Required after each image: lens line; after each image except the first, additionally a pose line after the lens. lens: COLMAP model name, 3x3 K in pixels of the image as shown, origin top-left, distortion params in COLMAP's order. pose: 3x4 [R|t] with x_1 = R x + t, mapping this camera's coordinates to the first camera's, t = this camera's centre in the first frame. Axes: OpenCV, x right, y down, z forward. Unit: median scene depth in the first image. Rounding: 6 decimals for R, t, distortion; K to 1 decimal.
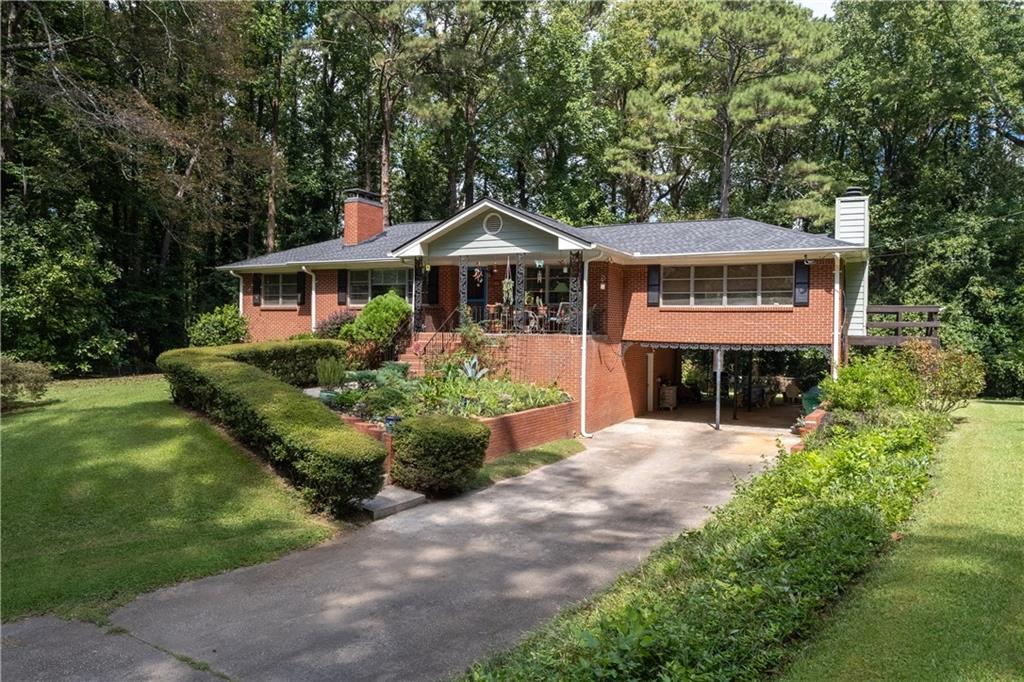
lens RADIAL K [[702.1, 0, 512.3], [0, 702.1, 338.7], [0, 0, 1]] dist [0.009360, -0.001265]
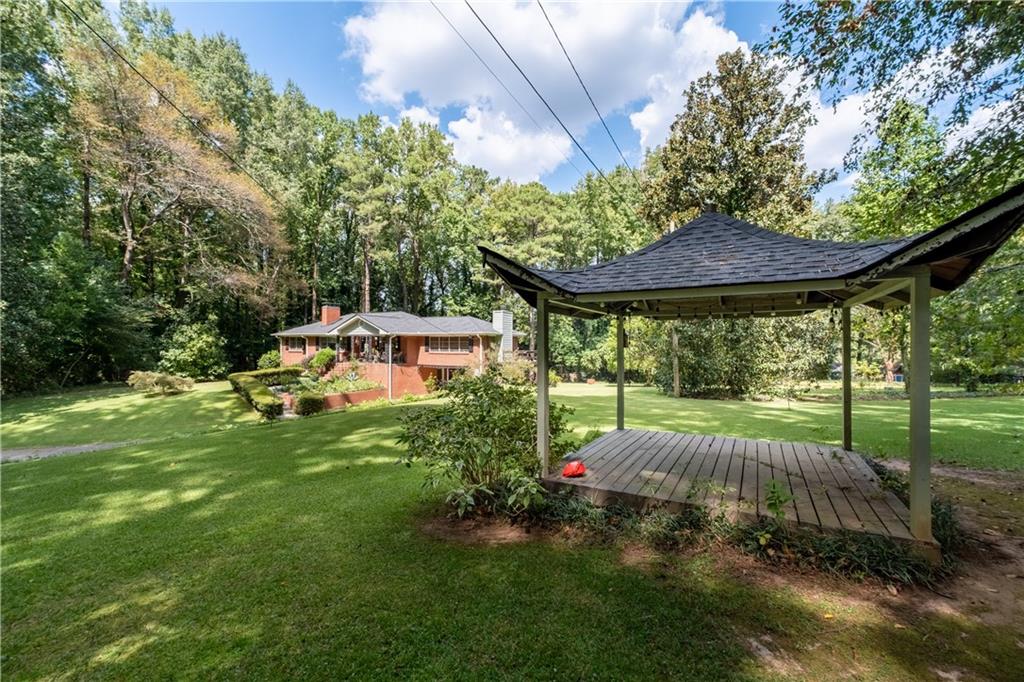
lens RADIAL K [[433.2, 0, 514.8], [0, 433.2, 347.2], [0, 0, 1]] dist [-0.004099, 0.000009]
pose [[0.999666, -0.011934, 0.022922, 0.516965], [0.012002, 0.999924, -0.002843, -0.056807], [-0.022886, 0.003117, 0.999733, -0.684341]]
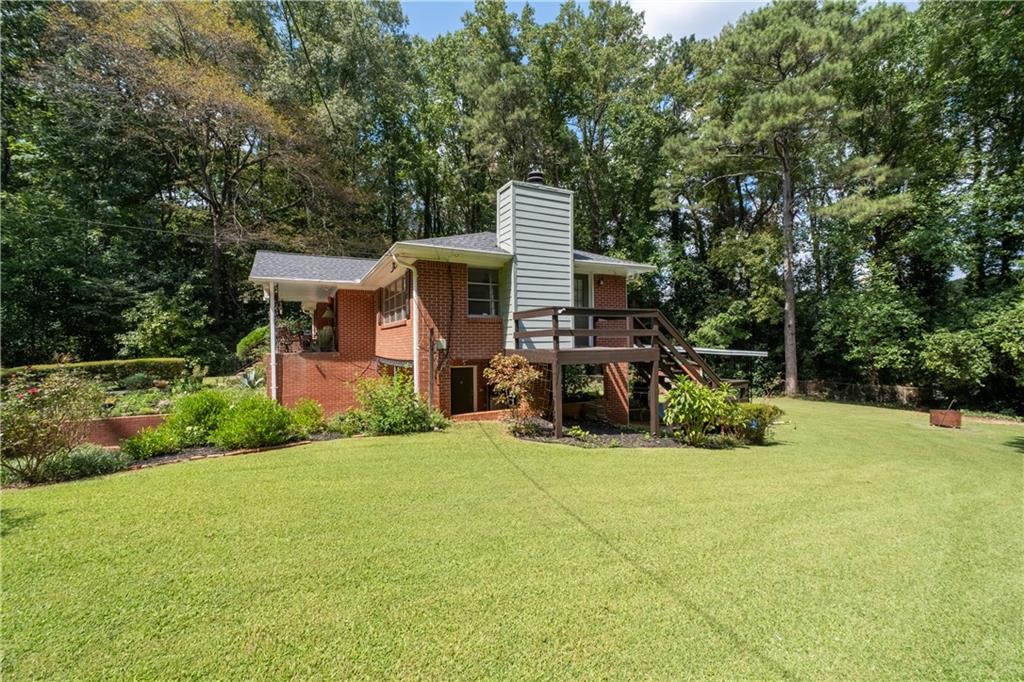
lens RADIAL K [[433.2, 0, 511.2], [0, 433.2, 342.4], [0, 0, 1]] dist [-0.004099, 0.000009]
pose [[0.811253, -0.021620, -0.584295, 0.807458], [0.014380, 0.999752, -0.017027, -0.005329], [0.584518, 0.005411, 0.811363, 0.577858]]
